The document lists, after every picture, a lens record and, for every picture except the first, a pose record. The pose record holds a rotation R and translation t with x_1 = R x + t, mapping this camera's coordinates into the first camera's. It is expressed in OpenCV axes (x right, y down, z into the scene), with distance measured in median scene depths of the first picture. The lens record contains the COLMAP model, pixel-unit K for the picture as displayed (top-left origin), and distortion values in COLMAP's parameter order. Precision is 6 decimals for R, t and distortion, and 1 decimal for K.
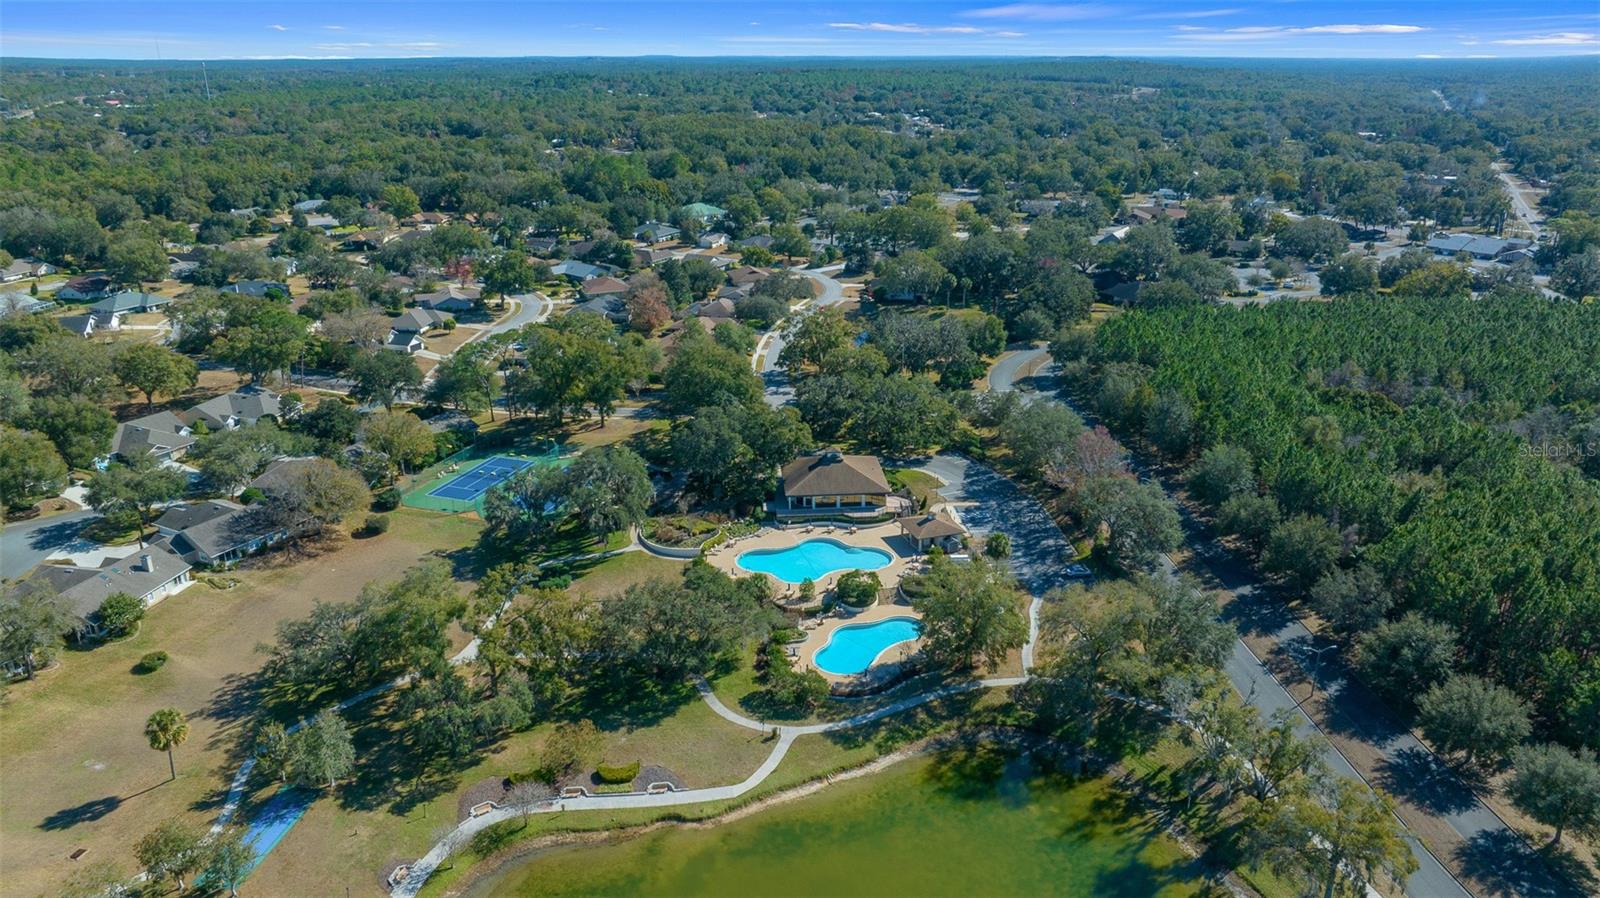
lens RADIAL K [[1125.5, 0, 803.2], [0, 1125.5, 450.0], [0, 0, 1]] dist [-0.030877, 0.021527]
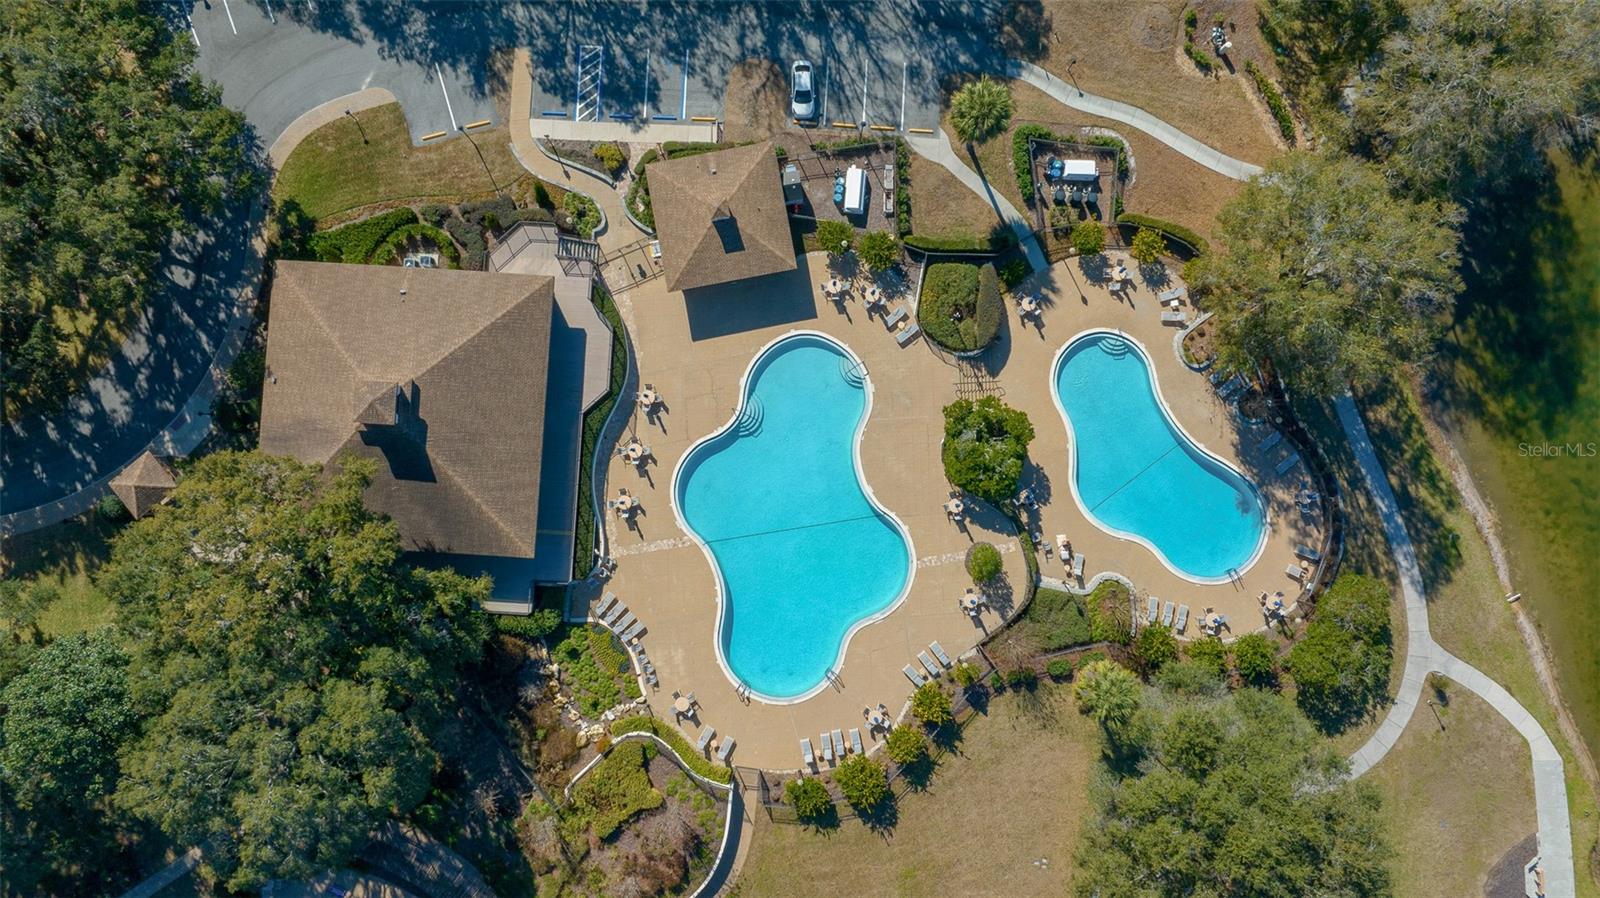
lens RADIAL K [[1125.5, 0, 799.4], [0, 1125.5, 446.0], [0, 0, 1]] dist [-0.030877, 0.021527]
pose [[0.143651, -0.989383, 0.022042, 0.025161], [0.330010, 0.068890, 0.941460, -0.288323], [-0.932983, -0.127967, 0.336403, 0.789641]]
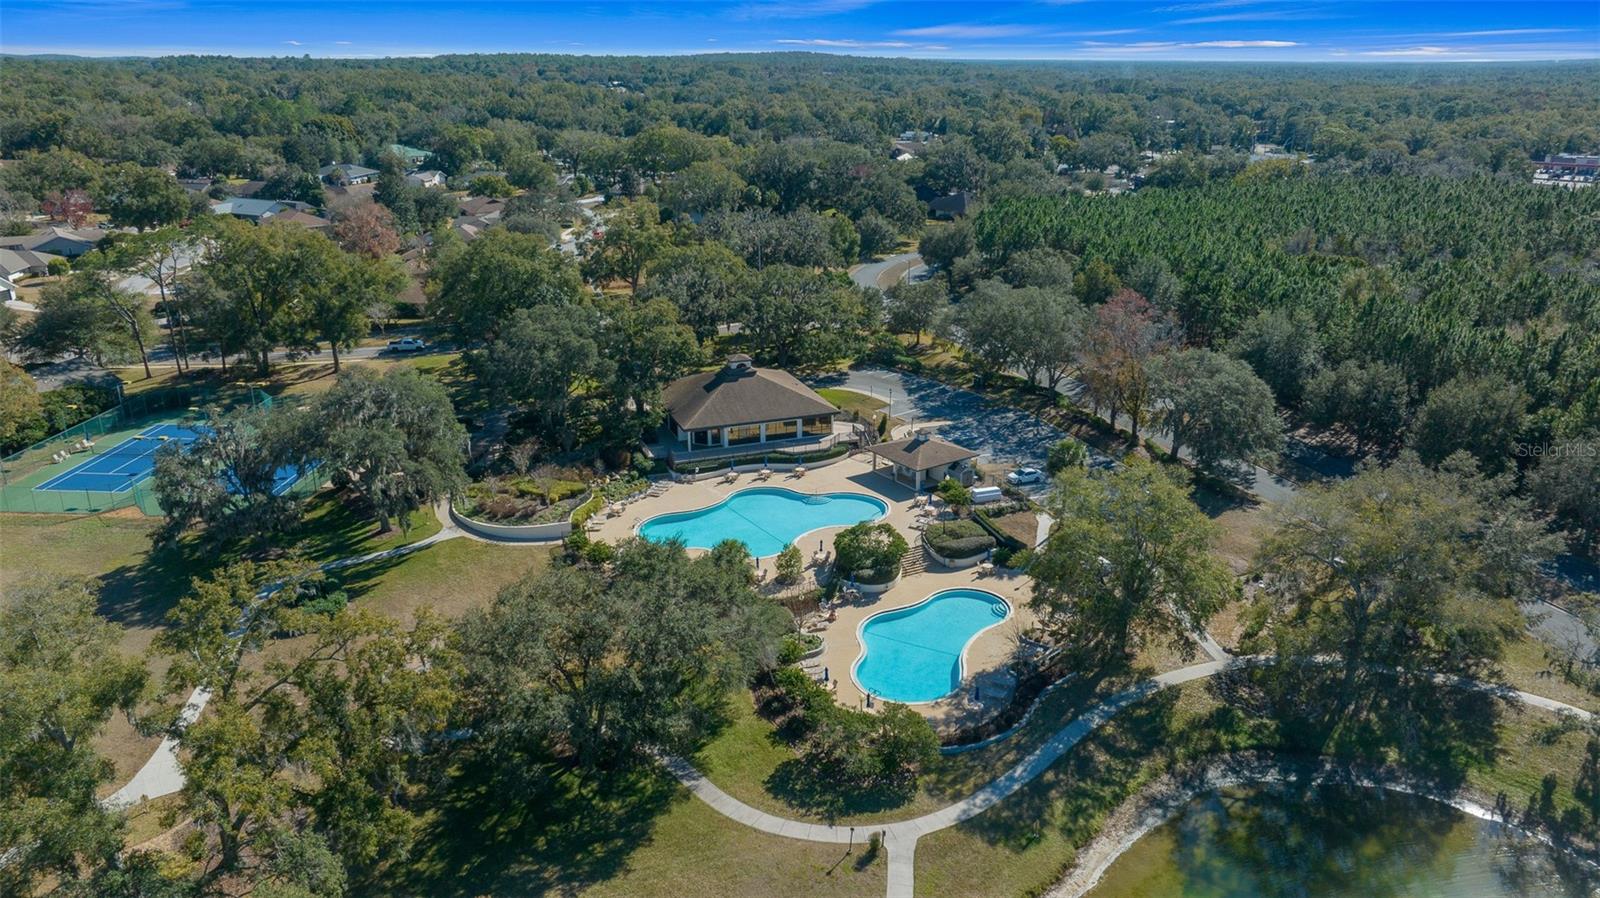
lens RADIAL K [[1125.5, 0, 807.4], [0, 1125.5, 453.2], [0, 0, 1]] dist [-0.030877, 0.021527]
pose [[0.958970, -0.089760, 0.268924, -0.118157], [0.090012, 0.995875, 0.011421, 0.052434], [-0.268839, 0.013254, 0.963094, 0.375992]]
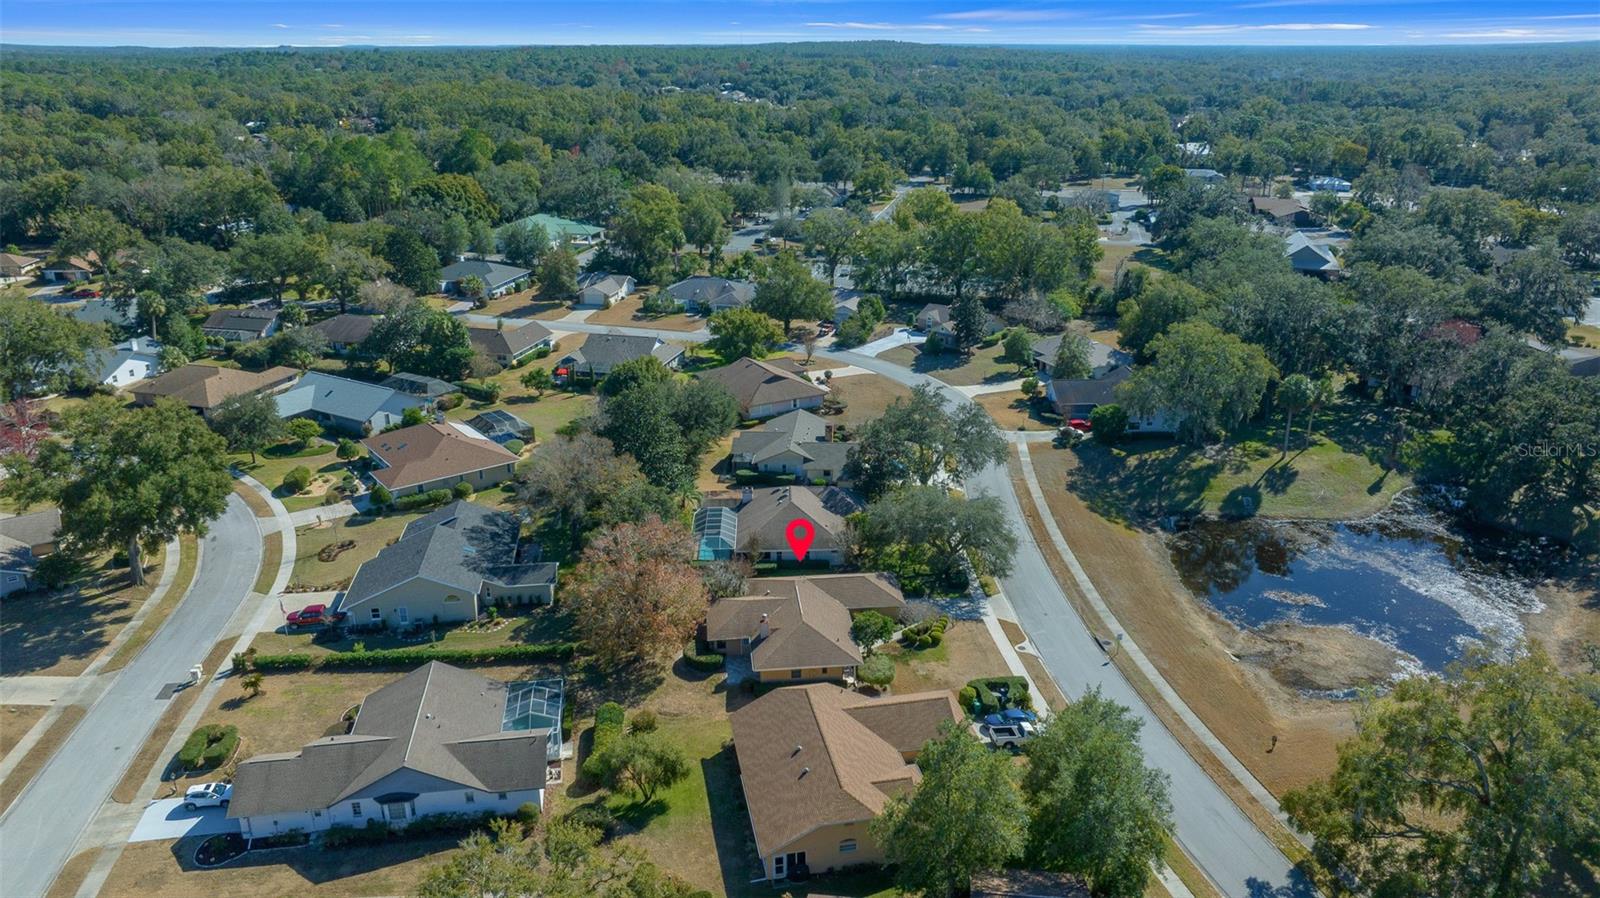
lens RADIAL K [[1125.5, 0, 796.8], [0, 1125.5, 446.3], [0, 0, 1]] dist [-0.030877, 0.021527]
pose [[0.972899, -0.080123, 0.216907, -0.259004], [0.079101, 0.996776, 0.013402, -0.268755], [-0.217281, 0.004118, 0.976100, 1.124164]]
